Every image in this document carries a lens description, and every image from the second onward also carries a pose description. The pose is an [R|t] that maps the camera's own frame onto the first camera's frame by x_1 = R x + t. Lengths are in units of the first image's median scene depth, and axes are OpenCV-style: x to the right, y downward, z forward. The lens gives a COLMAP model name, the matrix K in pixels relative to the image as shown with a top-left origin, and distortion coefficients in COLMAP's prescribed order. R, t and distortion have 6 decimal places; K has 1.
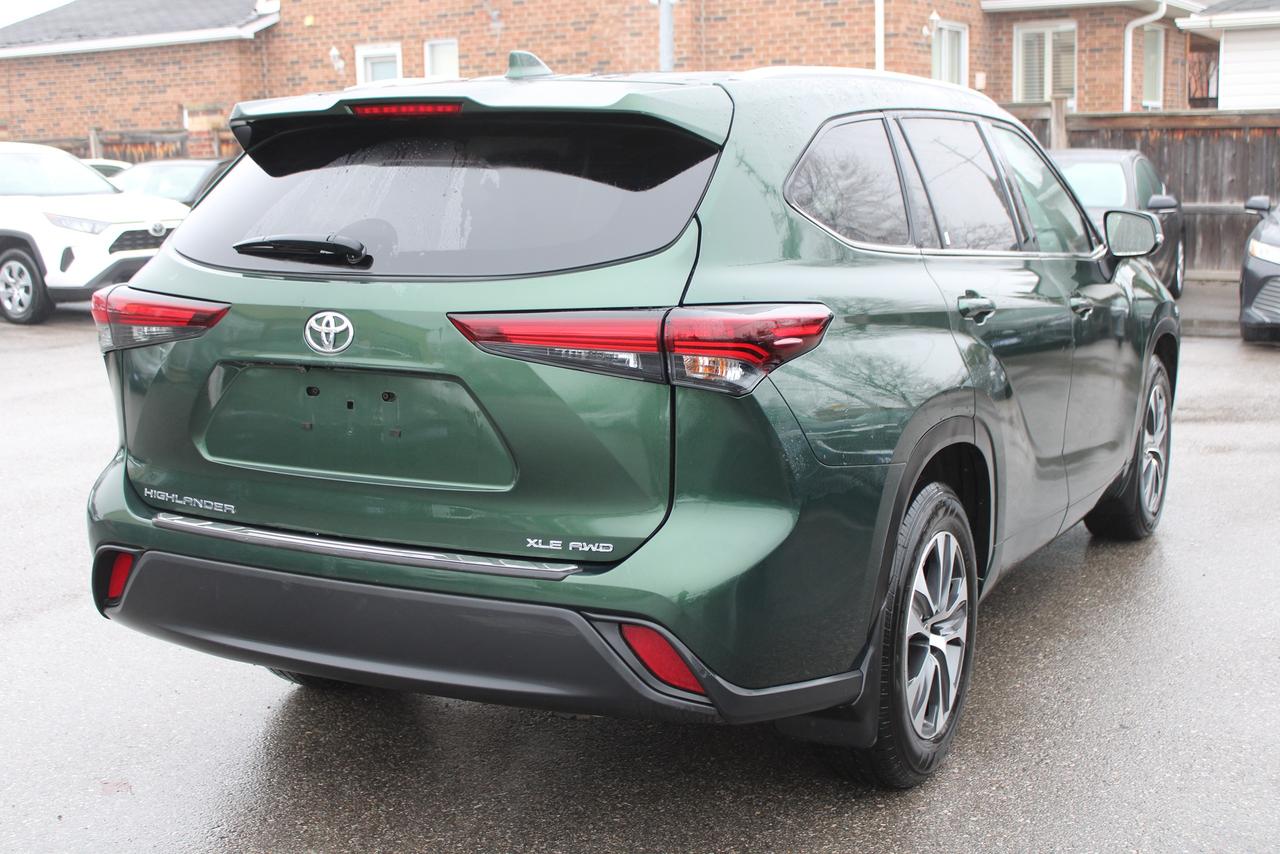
lens RADIAL K [[1648.5, 0, 646.9], [0, 1648.5, 436.1], [0, 0, 1]] dist [-0.044400, 0.000000]
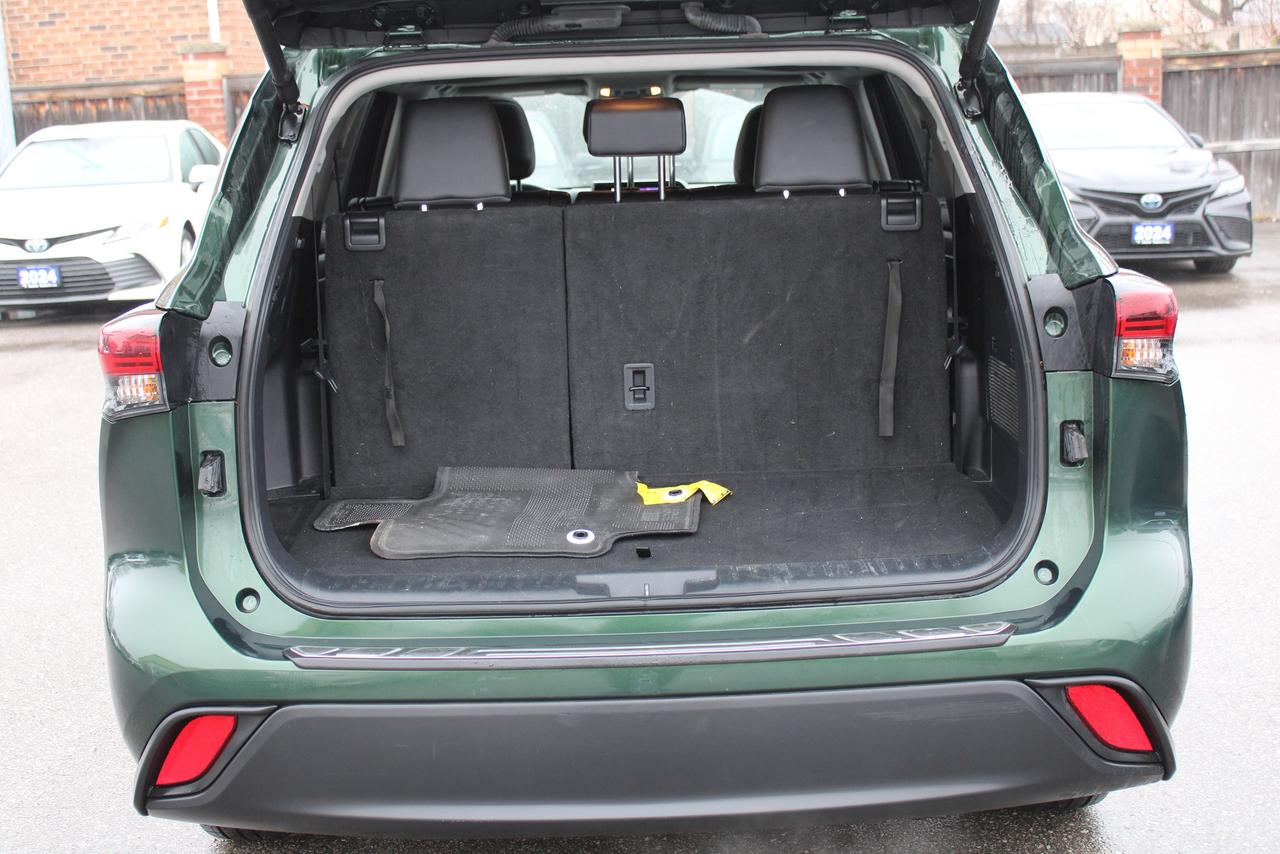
lens RADIAL K [[1648.5, 0, 640.2], [0, 1648.5, 421.8], [0, 0, 1]] dist [-0.044400, 0.000000]
pose [[0.887217, -0.112448, 0.447439, -0.085099], [0.108721, 0.993487, 0.034097, -0.009632], [-0.448359, 0.018395, 0.893664, 0.061901]]
